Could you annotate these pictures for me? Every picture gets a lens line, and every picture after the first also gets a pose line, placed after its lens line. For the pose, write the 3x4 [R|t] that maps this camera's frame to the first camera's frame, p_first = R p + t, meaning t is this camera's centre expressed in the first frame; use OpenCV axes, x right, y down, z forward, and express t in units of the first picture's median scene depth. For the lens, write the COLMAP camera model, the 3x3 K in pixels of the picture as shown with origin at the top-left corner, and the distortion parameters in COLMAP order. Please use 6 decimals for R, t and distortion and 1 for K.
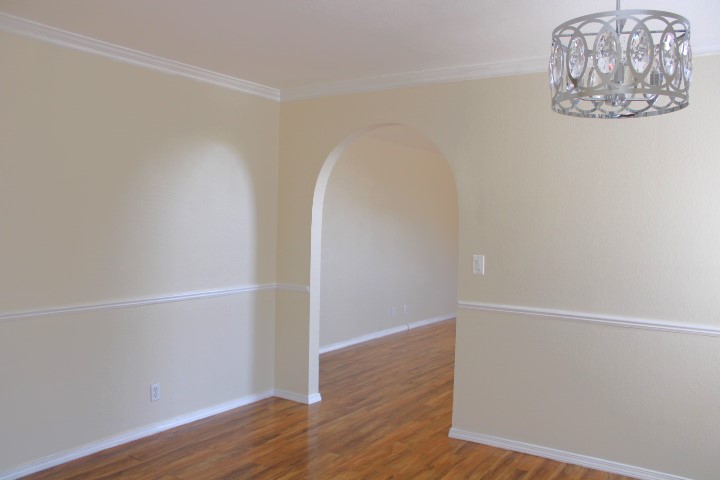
lens RADIAL K [[605.5, 0, 359.9], [0, 605.5, 238.9], [0, 0, 1]] dist [-0.161976, 0.143005]
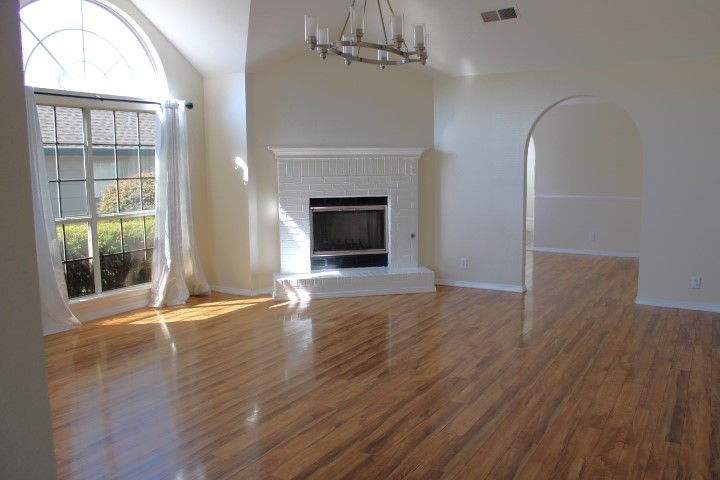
lens RADIAL K [[605.5, 0, 361.3], [0, 605.5, 238.9], [0, 0, 1]] dist [-0.161976, 0.143005]
pose [[-0.998754, 0.015054, -0.047583, 0.476750], [0.008164, 0.989863, 0.141792, -0.044713], [0.049235, 0.141227, -0.988752, 1.795848]]
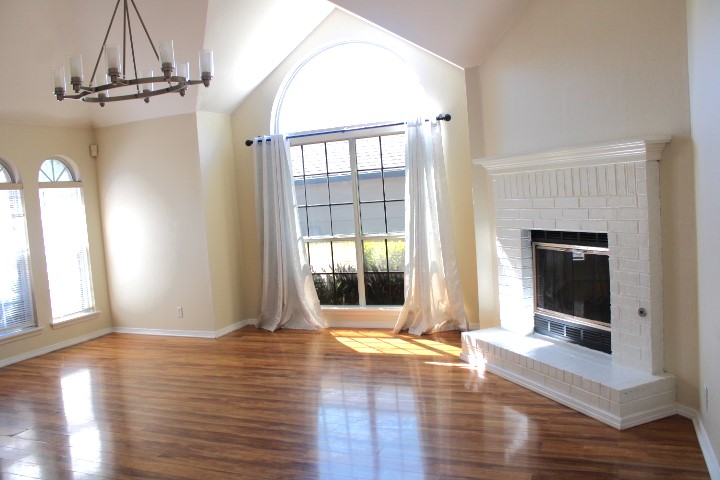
lens RADIAL K [[605.5, 0, 357.2], [0, 605.5, 239.2], [0, 0, 1]] dist [-0.161976, 0.143005]
pose [[-0.180675, -0.062939, 0.981527, -0.220859], [0.097140, 0.991929, 0.081487, -0.031284], [-0.978734, 0.110068, -0.173103, 0.990020]]
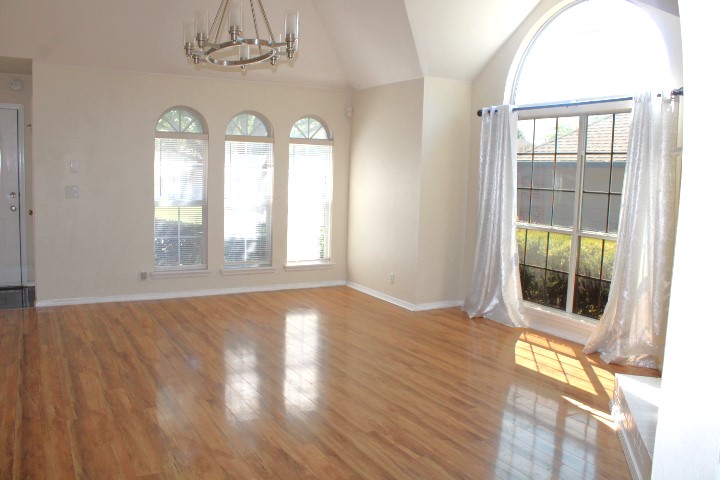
lens RADIAL K [[605.5, 0, 359.4], [0, 605.5, 240.2], [0, 0, 1]] dist [-0.161976, 0.143005]
pose [[0.445918, -0.087365, 0.890800, -0.100257], [-0.008162, 0.994787, 0.101649, -0.022564], [-0.895037, -0.052598, 0.442880, 0.685226]]
